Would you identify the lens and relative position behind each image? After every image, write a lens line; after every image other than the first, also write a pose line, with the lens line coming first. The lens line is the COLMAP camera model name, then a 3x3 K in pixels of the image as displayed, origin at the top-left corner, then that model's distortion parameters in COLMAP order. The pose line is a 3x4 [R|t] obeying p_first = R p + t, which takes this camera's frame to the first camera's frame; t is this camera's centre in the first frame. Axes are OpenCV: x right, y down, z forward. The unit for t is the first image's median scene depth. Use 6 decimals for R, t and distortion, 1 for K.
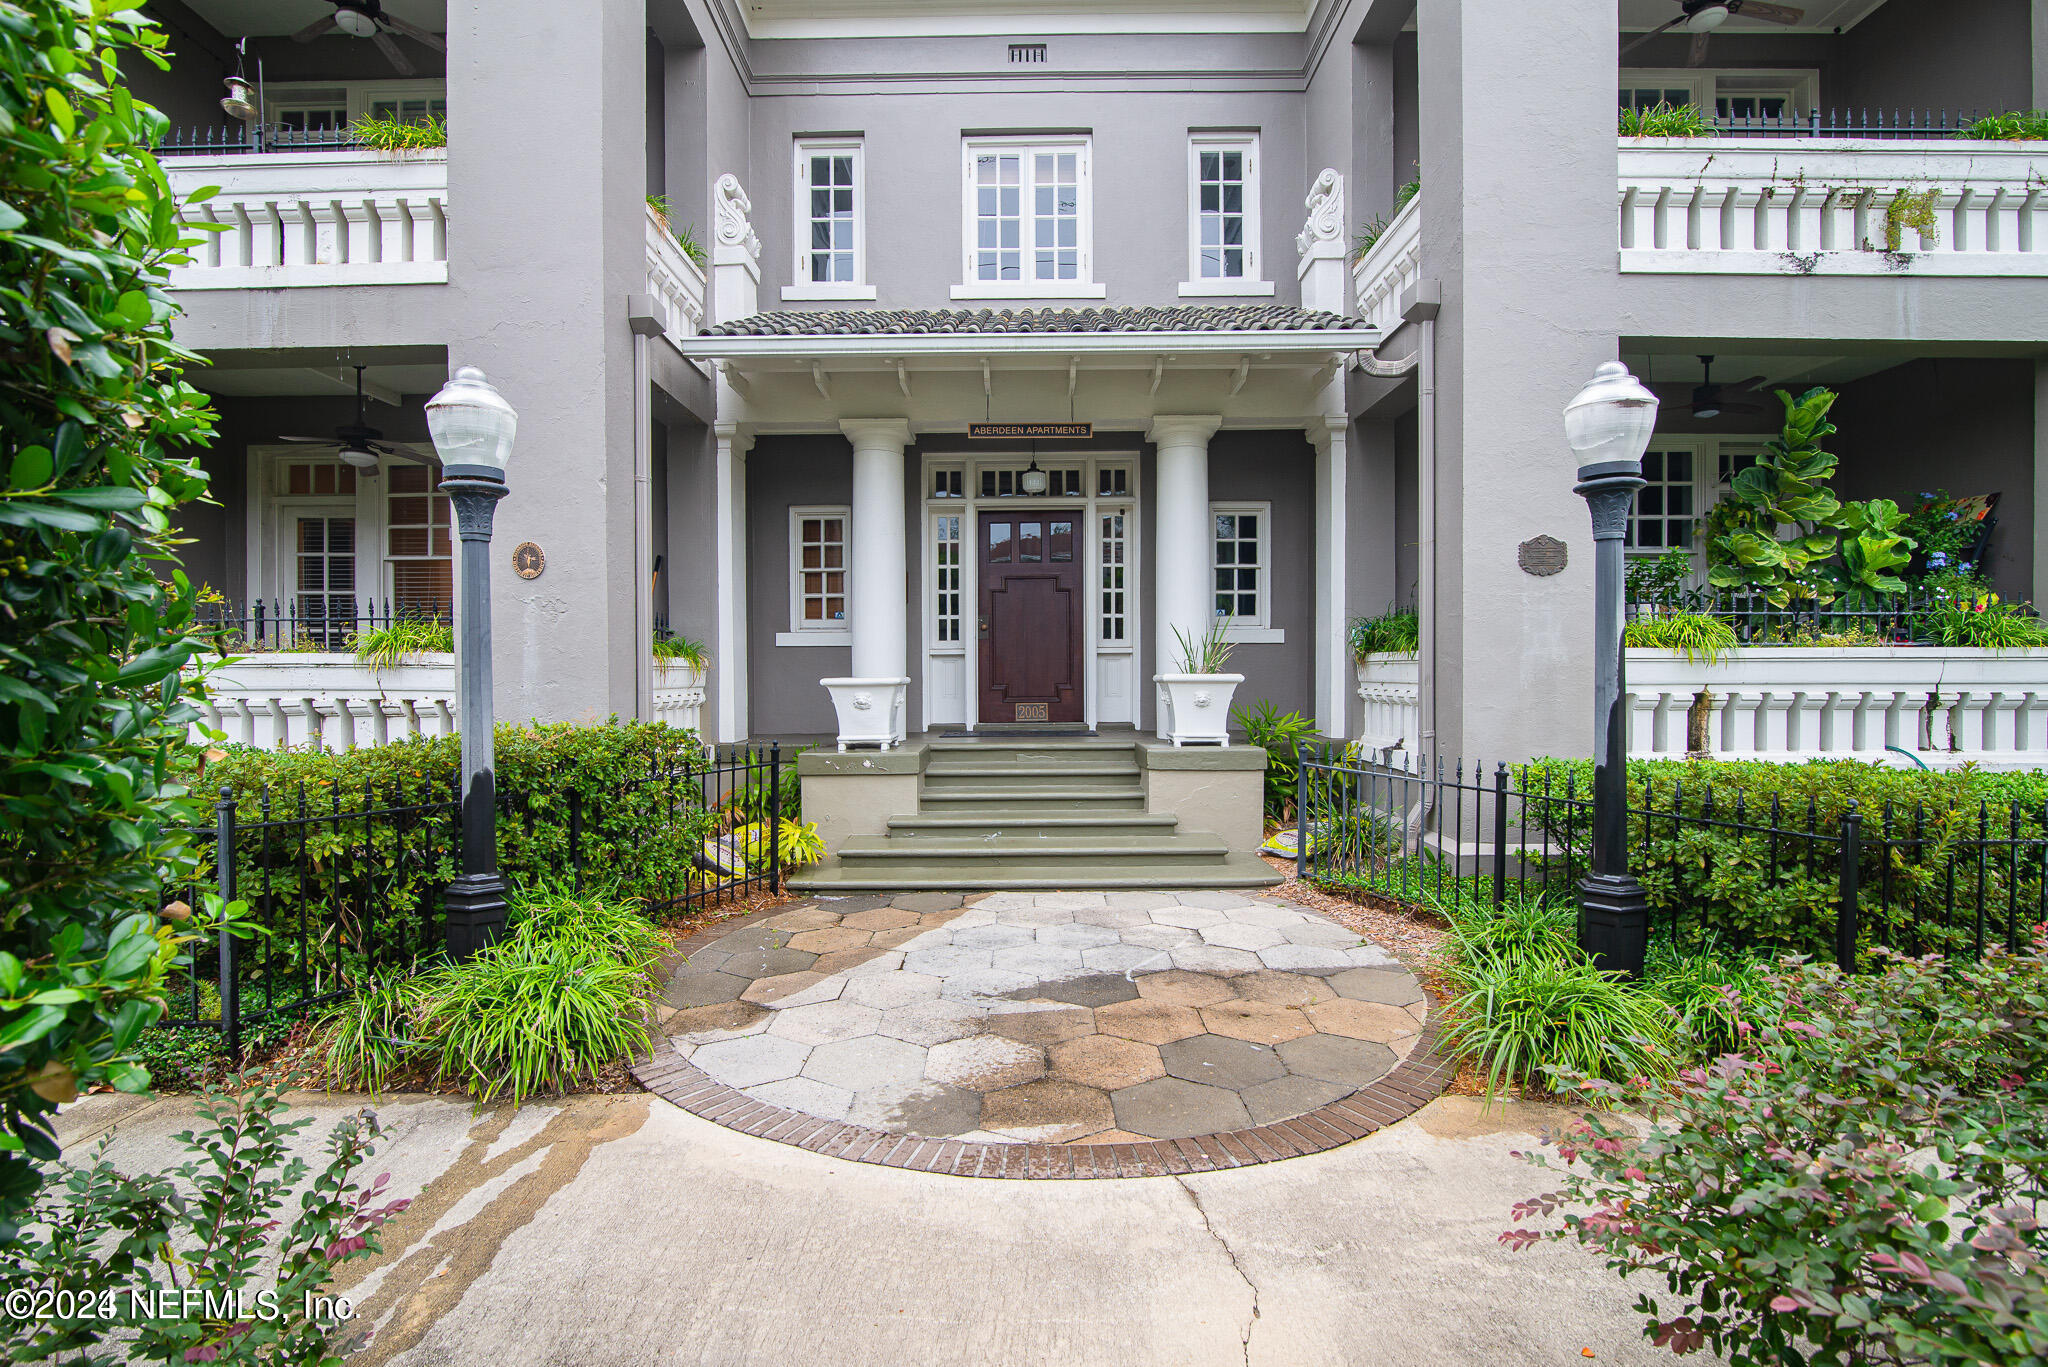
lens RADIAL K [[969.1, 0, 1024.0], [0, 969.1, 683.5], [0, 0, 1]] dist [-0.014075, 0.000428]
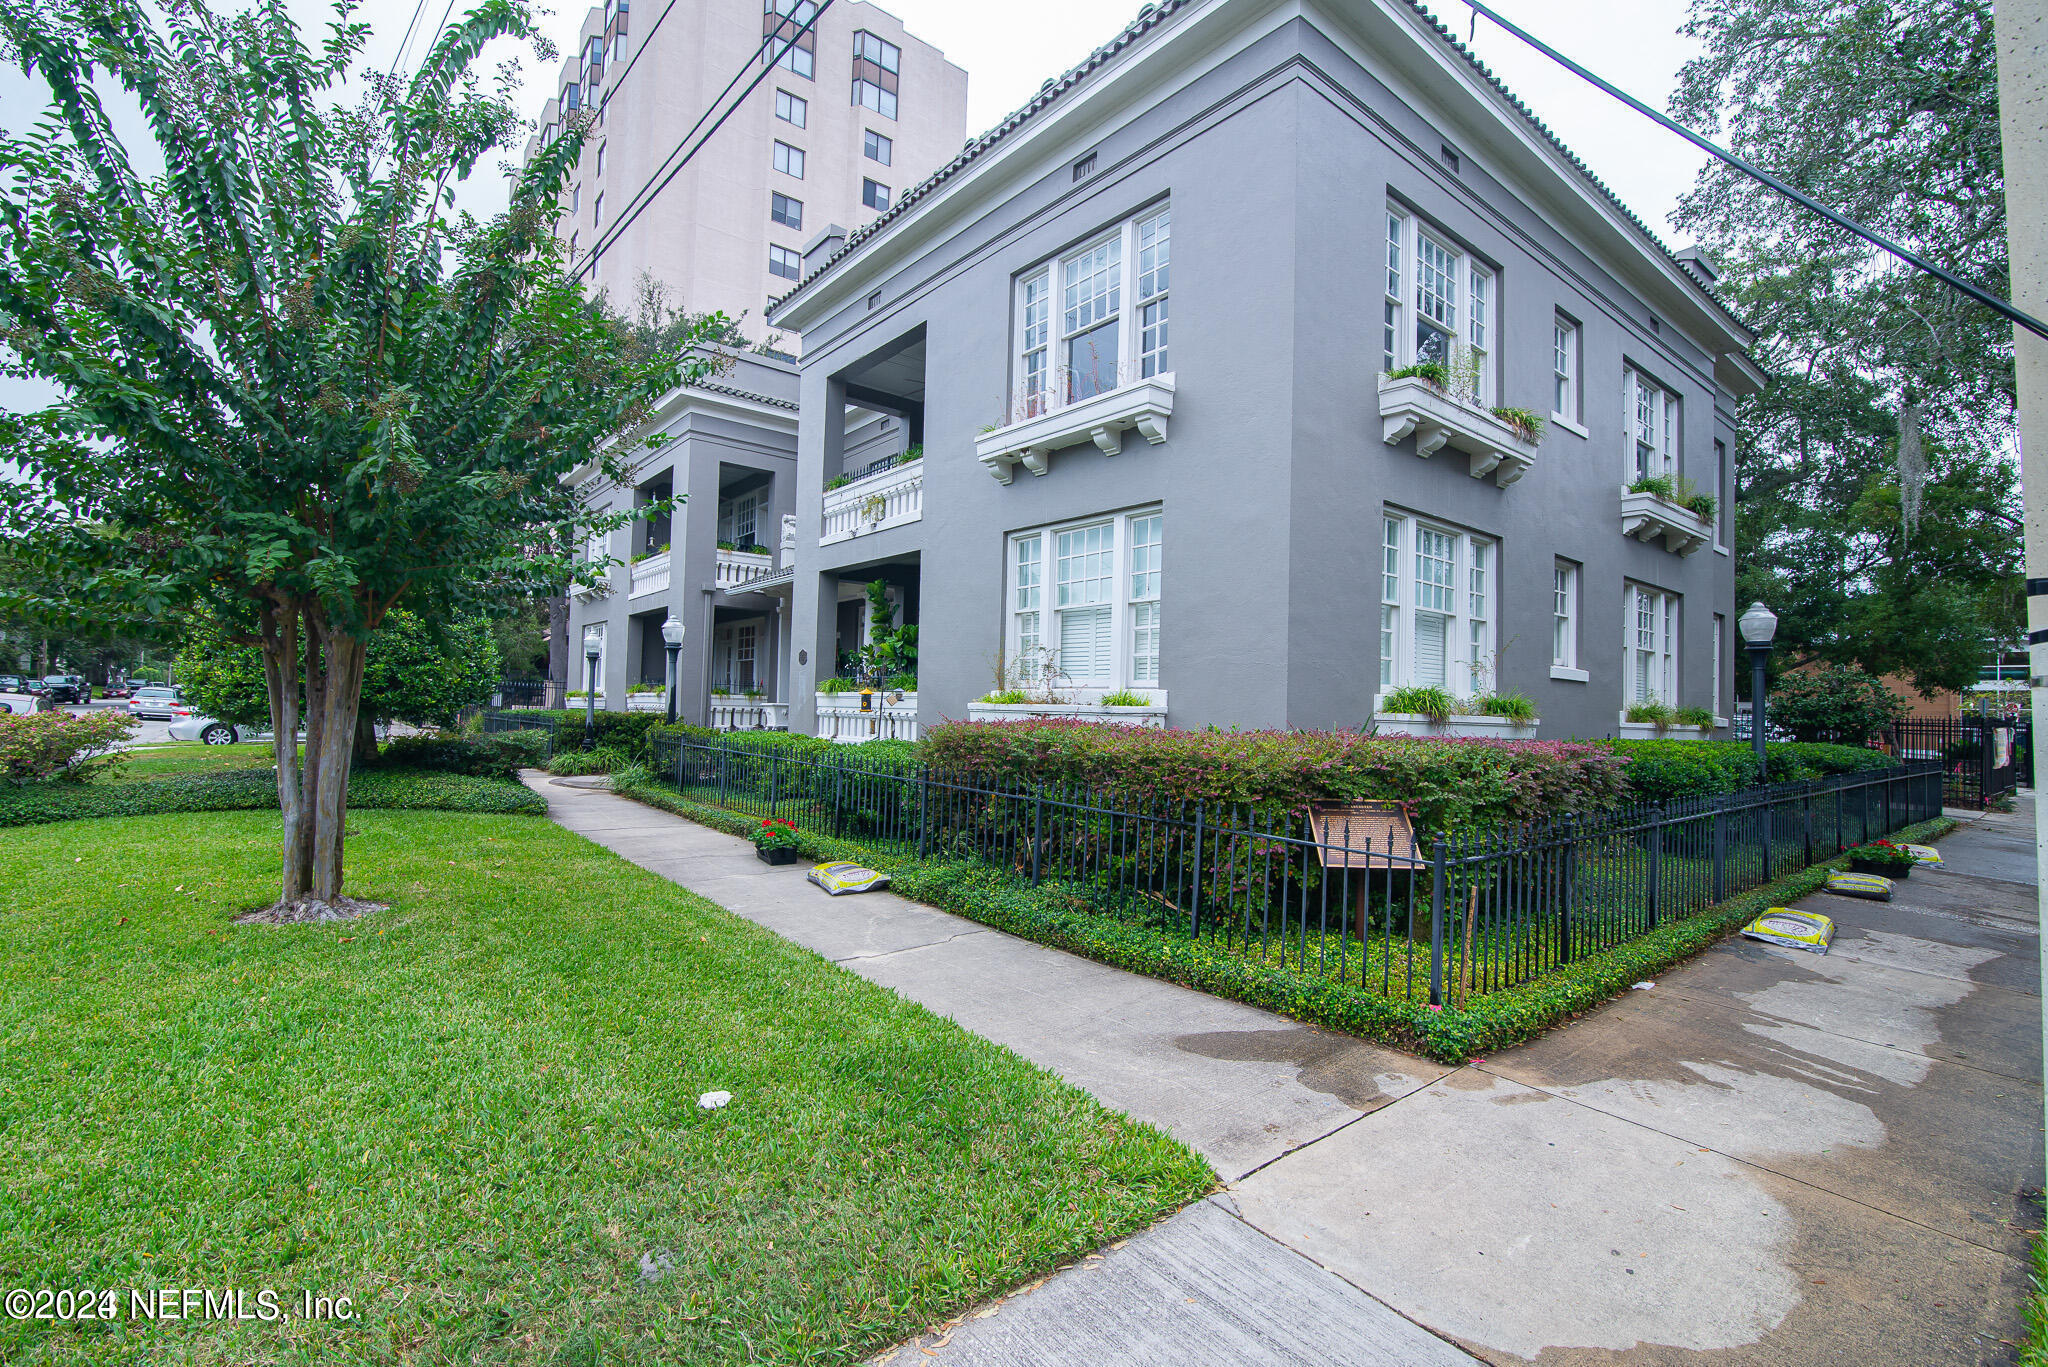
lens RADIAL K [[937.6, 0, 1024.0], [0, 937.6, 683.5], [0, 0, 1]] dist [-0.001672, -0.000102]
pose [[0.630100, -0.009595, -0.776455, 2.283215], [-0.027048, 0.999046, -0.034296, 0.006122], [0.776043, 0.042611, 0.629239, -0.109257]]
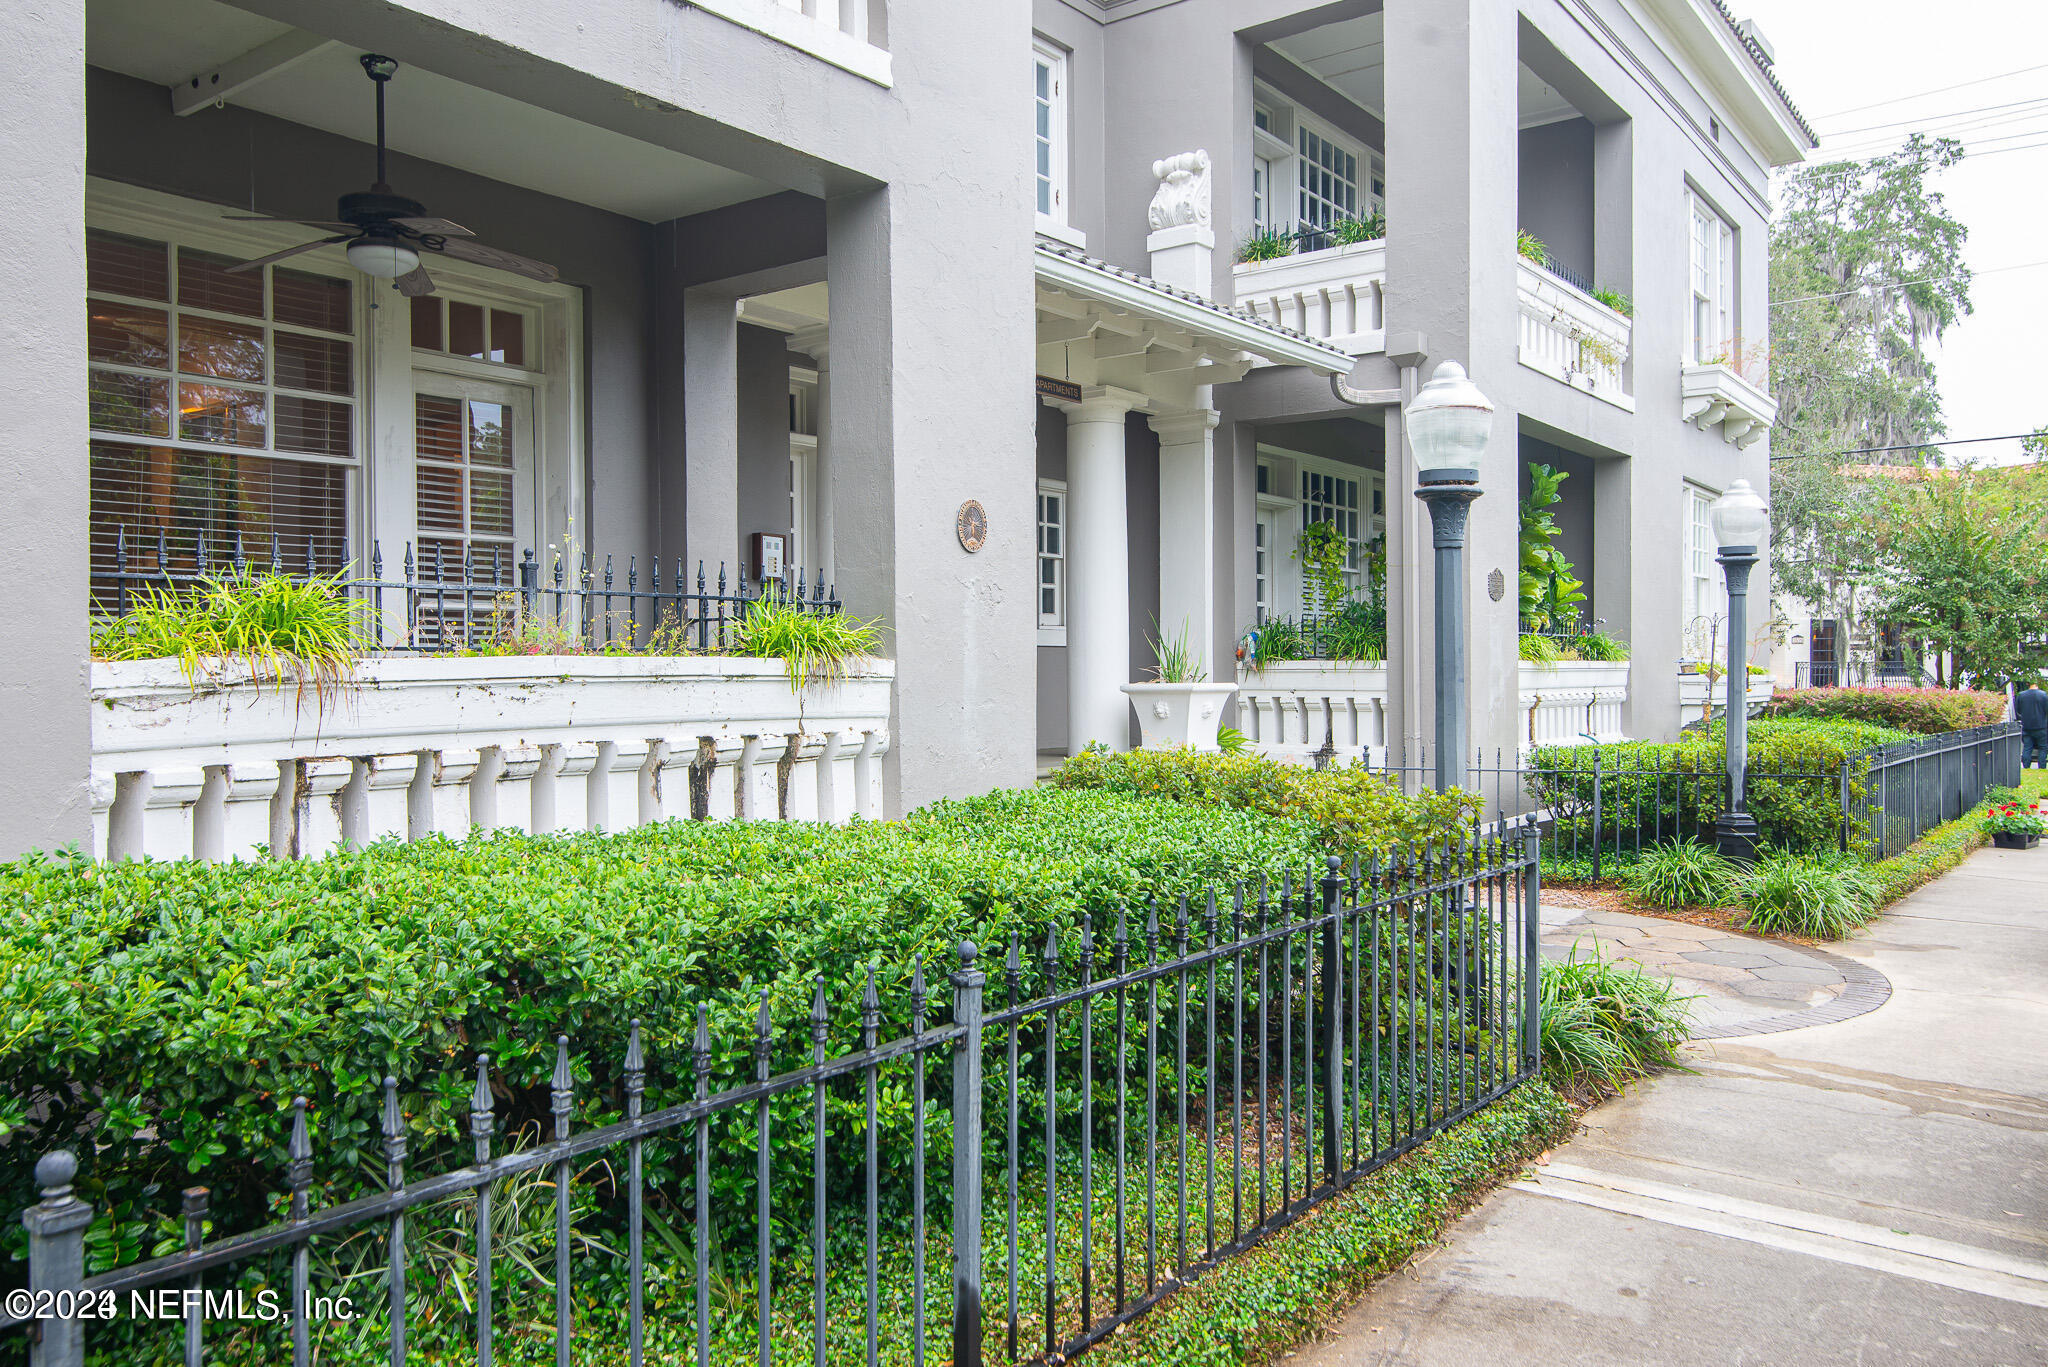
lens RADIAL K [[1625.7, 0, 1024.0], [0, 1625.7, 683.5], [0, 0, 1]] dist [0.000718, -0.000439]
pose [[0.576661, -0.005653, 0.816964, -1.074588], [0.009056, 0.999959, 0.000527, -0.010819], [-0.816933, 0.007095, 0.576688, 0.218721]]
